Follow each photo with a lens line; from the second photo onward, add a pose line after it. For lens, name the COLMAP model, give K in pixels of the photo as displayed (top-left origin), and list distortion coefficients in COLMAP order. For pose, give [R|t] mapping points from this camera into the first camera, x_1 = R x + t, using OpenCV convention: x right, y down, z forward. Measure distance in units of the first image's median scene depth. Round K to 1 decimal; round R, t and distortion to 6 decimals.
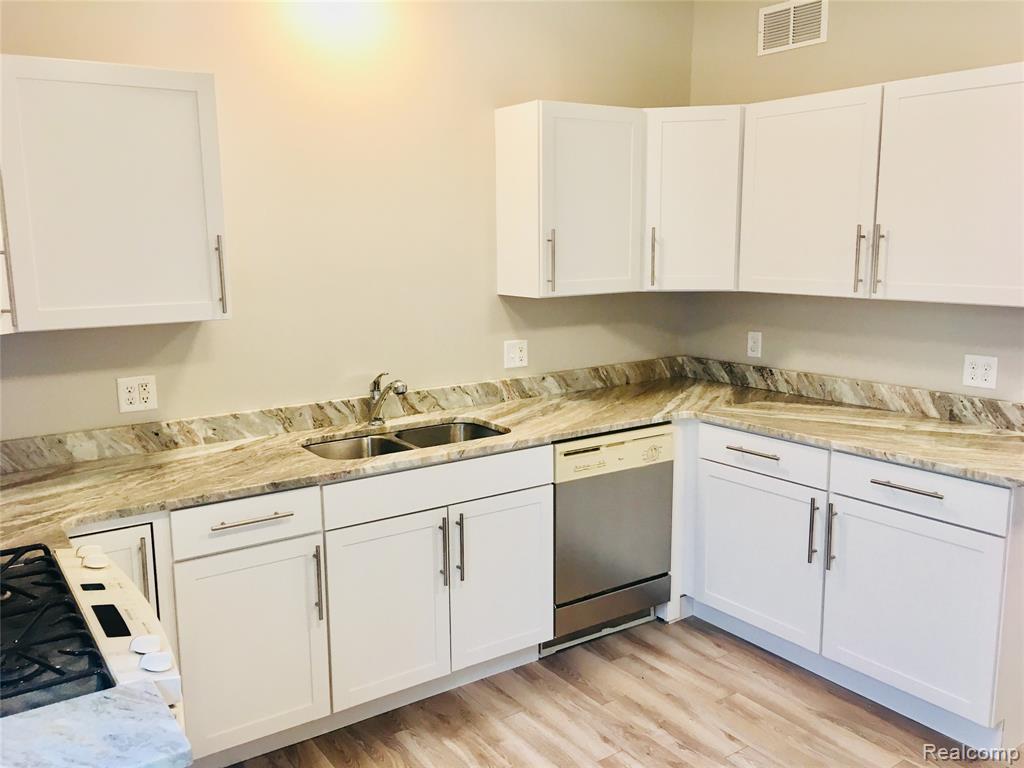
lens RADIAL K [[870.3, 0, 509.5], [0, 870.3, 388.5], [0, 0, 1]] dist [0.020673, -0.002075]
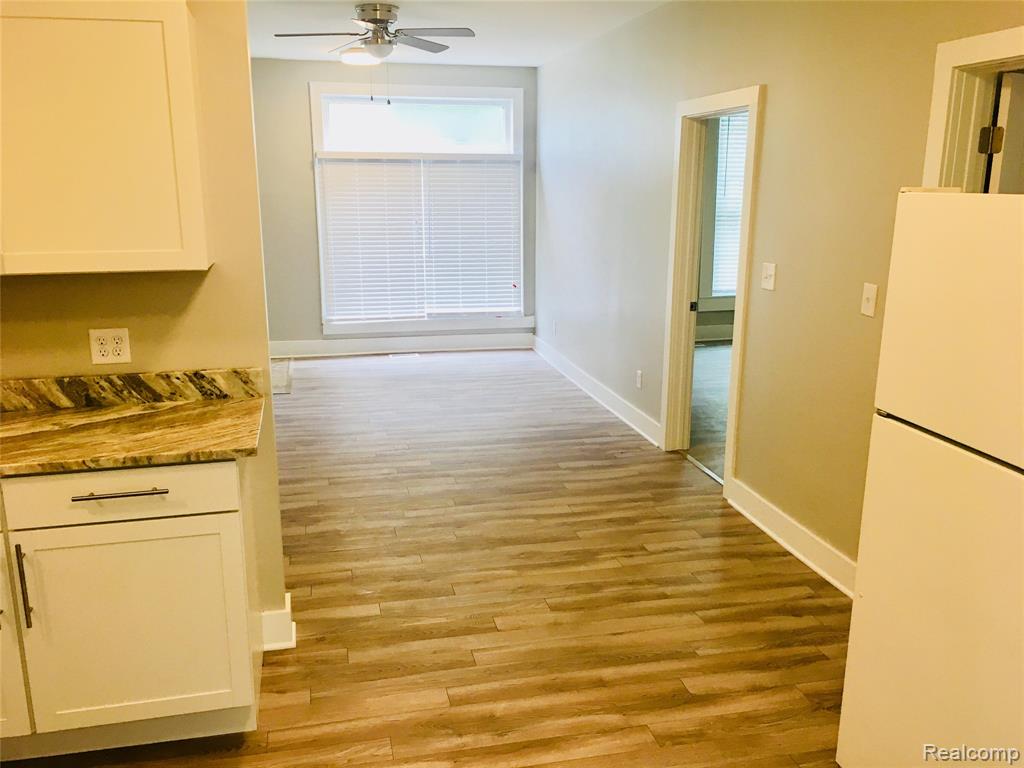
lens RADIAL K [[870.3, 0, 511.8], [0, 870.3, 383.2], [0, 0, 1]] dist [0.020673, -0.002075]
pose [[0.382617, -0.192804, 0.903566, -0.122236], [0.164122, 0.976613, 0.138893, -0.039274], [-0.909213, 0.095152, 0.405312, 0.267541]]
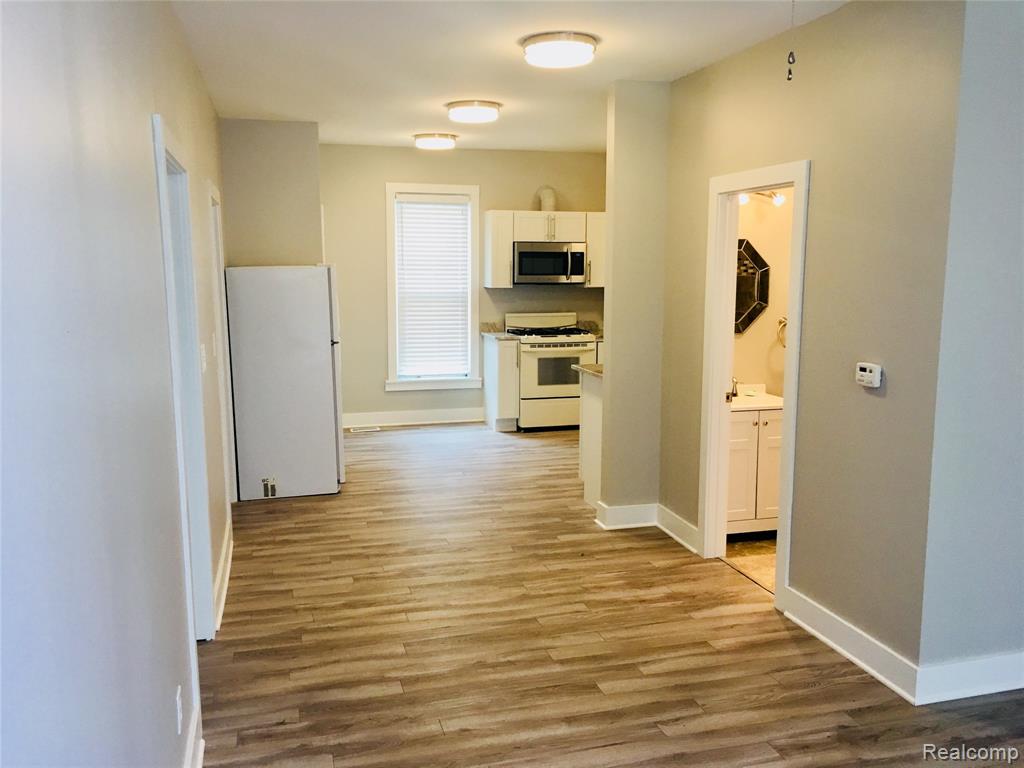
lens RADIAL K [[870.3, 0, 513.7], [0, 870.3, 381.6], [0, 0, 1]] dist [0.020673, -0.002075]
pose [[-0.332281, 0.140290, -0.932689, 2.271419], [-0.161766, 0.965747, 0.202893, -0.246996], [0.929205, 0.218294, -0.298205, 1.234775]]
